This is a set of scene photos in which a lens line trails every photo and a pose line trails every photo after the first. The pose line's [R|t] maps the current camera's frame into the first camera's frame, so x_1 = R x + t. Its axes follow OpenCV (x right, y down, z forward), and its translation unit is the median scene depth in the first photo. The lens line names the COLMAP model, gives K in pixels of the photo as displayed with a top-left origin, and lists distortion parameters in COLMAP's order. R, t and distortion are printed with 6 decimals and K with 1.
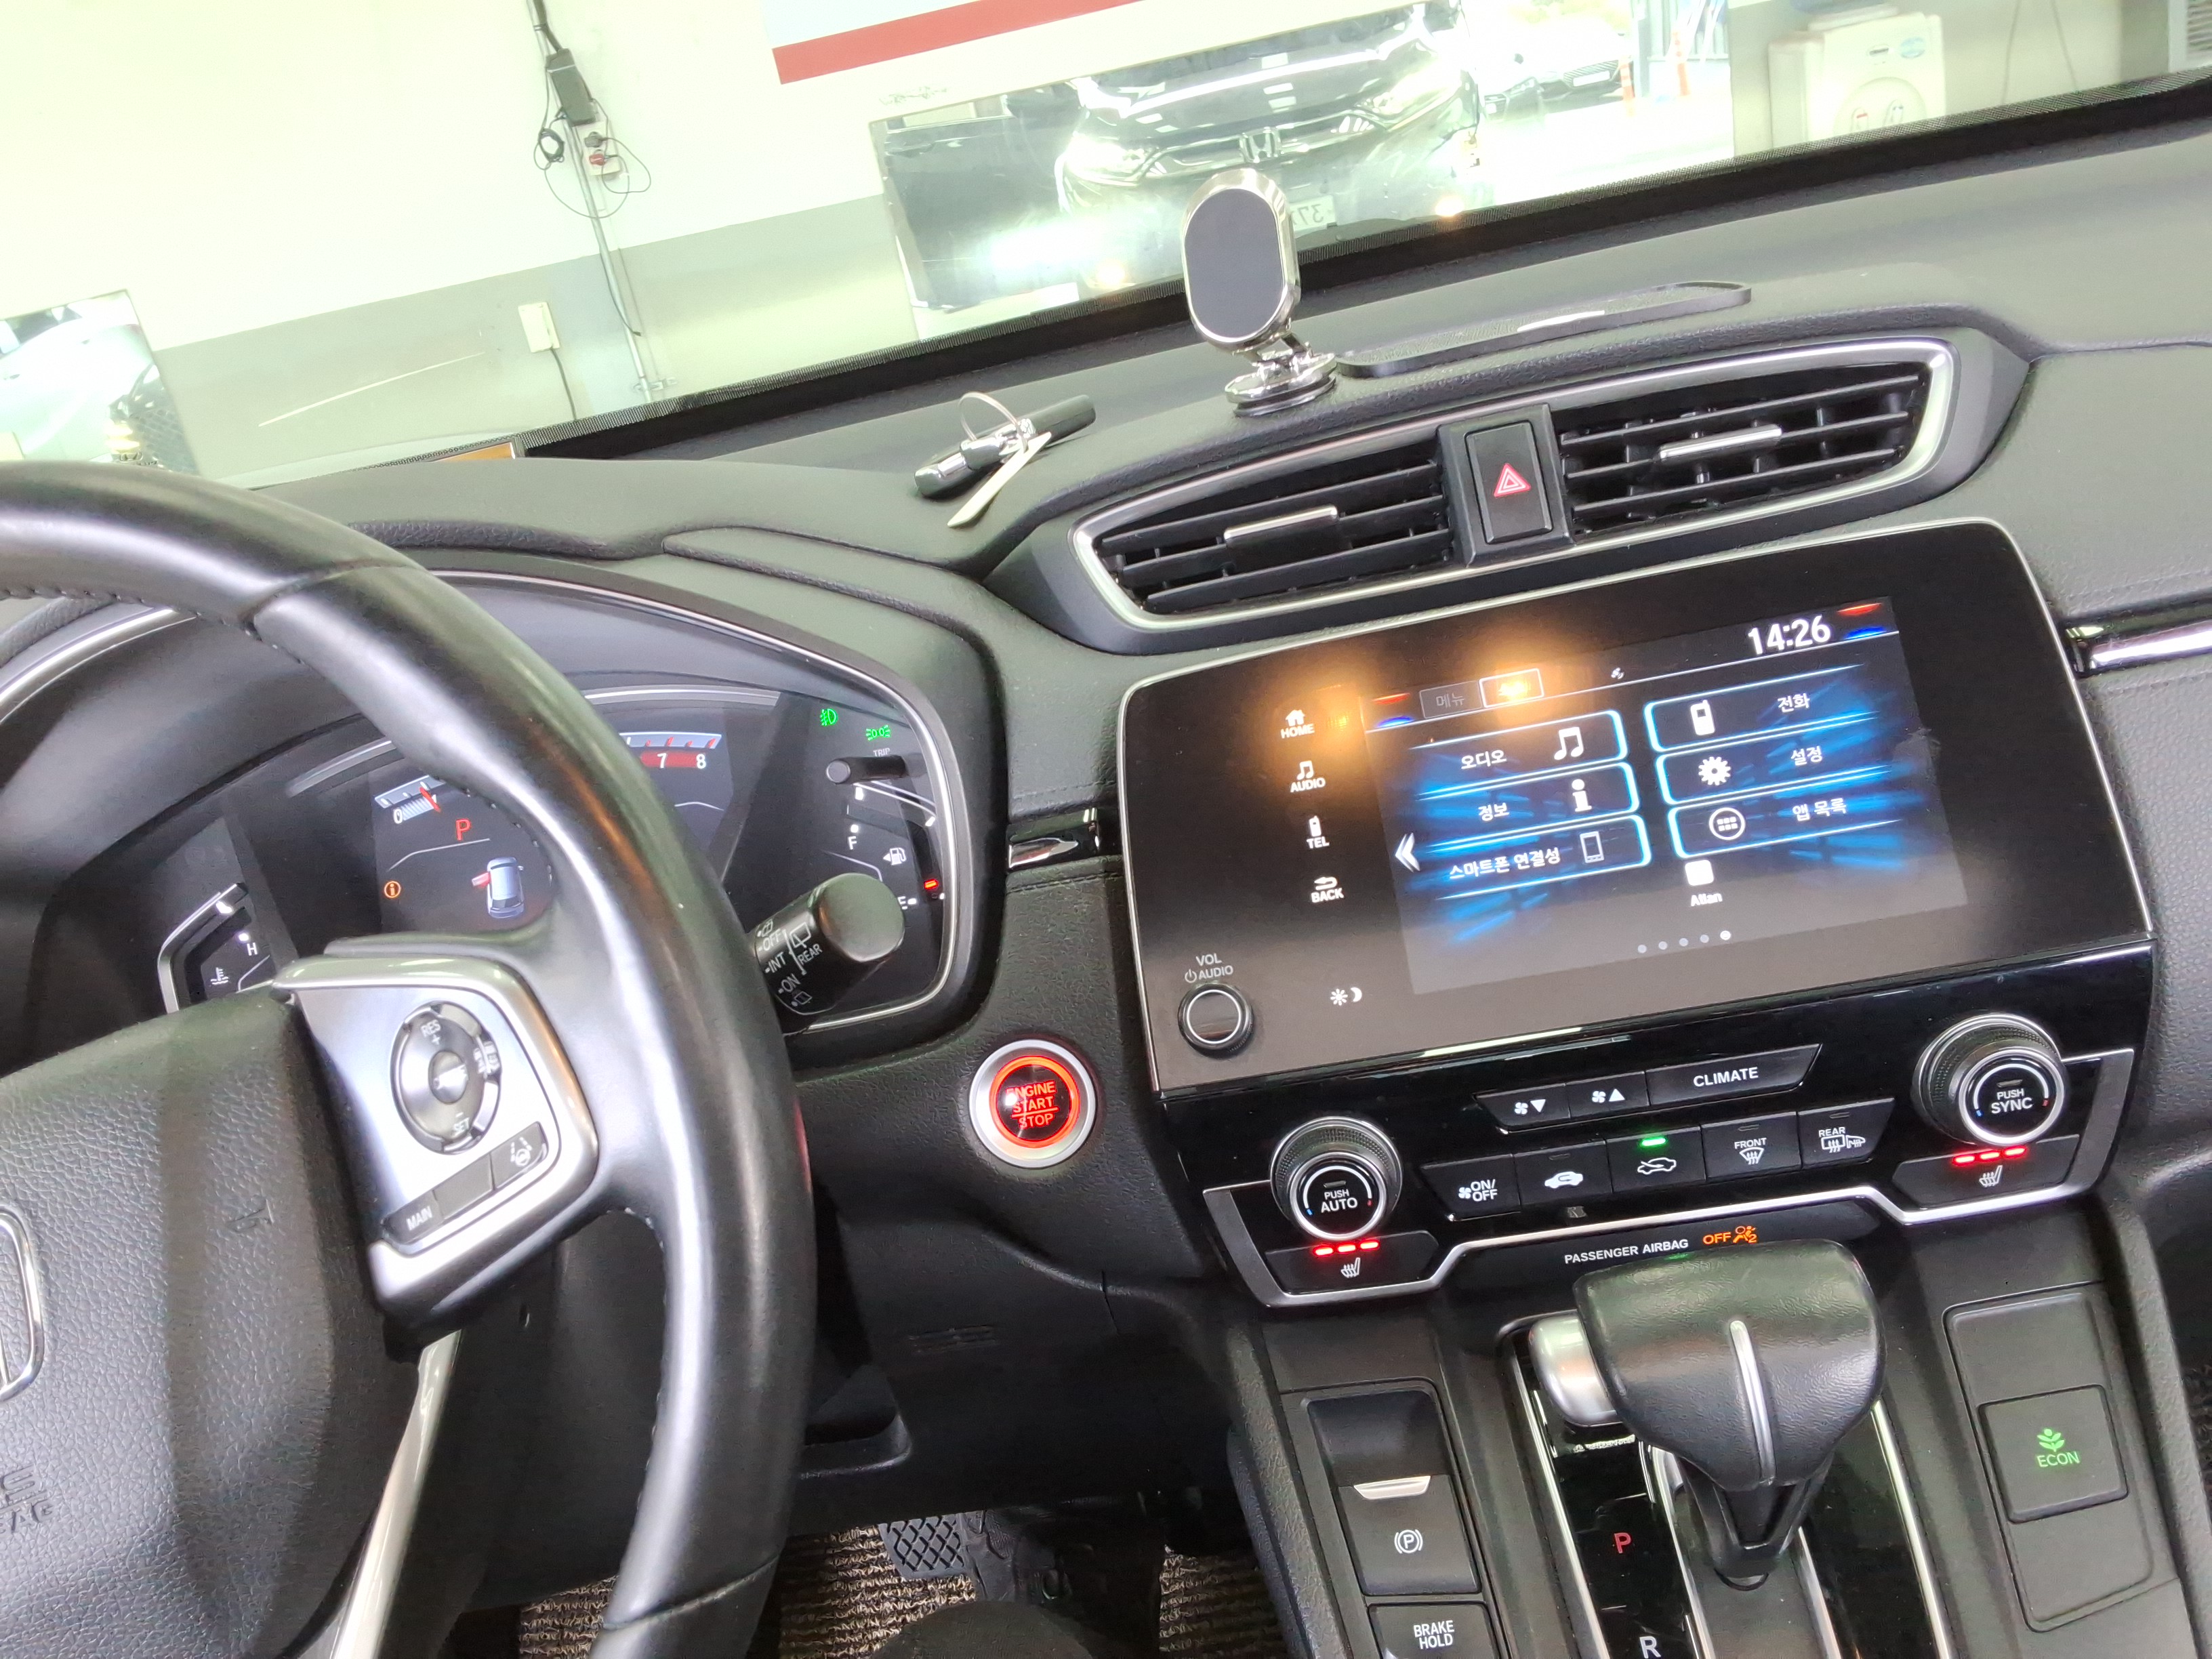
lens RADIAL K [[1688.7, 0, 1147.4], [0, 1688.7, 899.6], [0, 0, 1]] dist [0.096753, -0.163545]
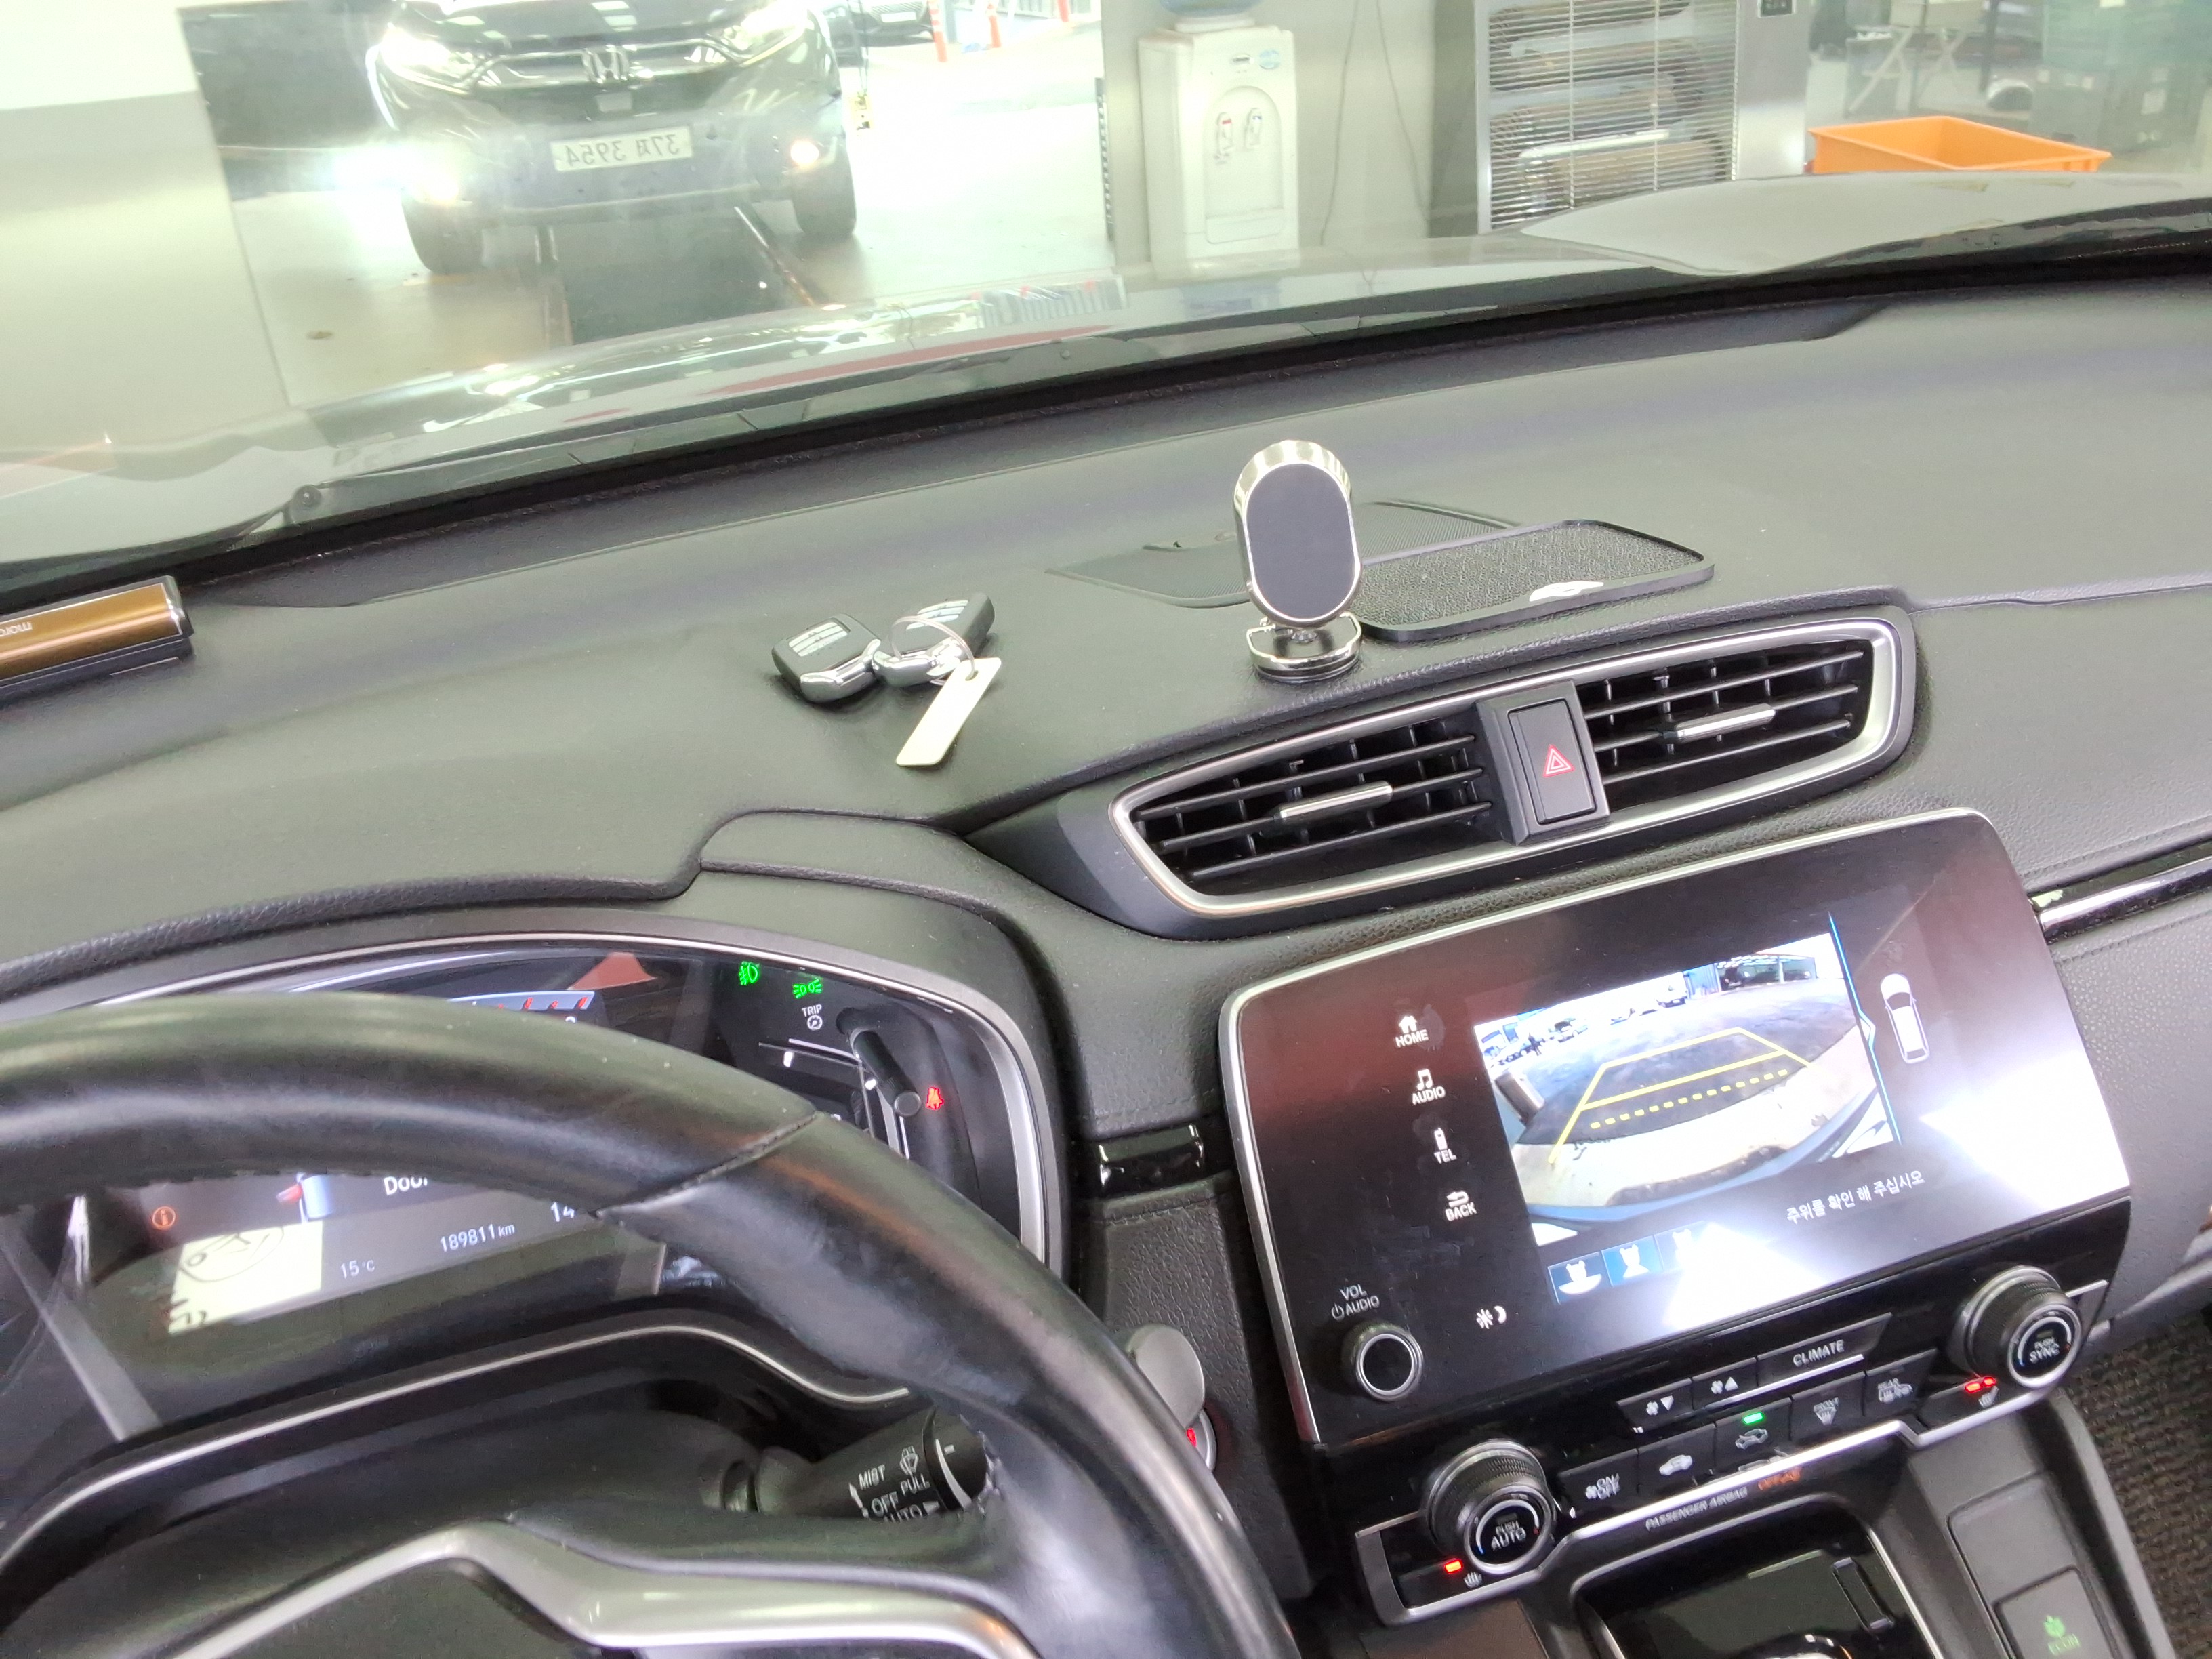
lens RADIAL K [[1688.7, 0, 1147.4], [0, 1688.7, 899.6], [0, 0, 1]] dist [0.096753, -0.163545]
pose [[0.935896, -0.049030, 0.348849, -0.364063], [0.038997, 0.998600, 0.035731, -0.206296], [-0.350112, -0.019836, 0.936498, 0.138593]]
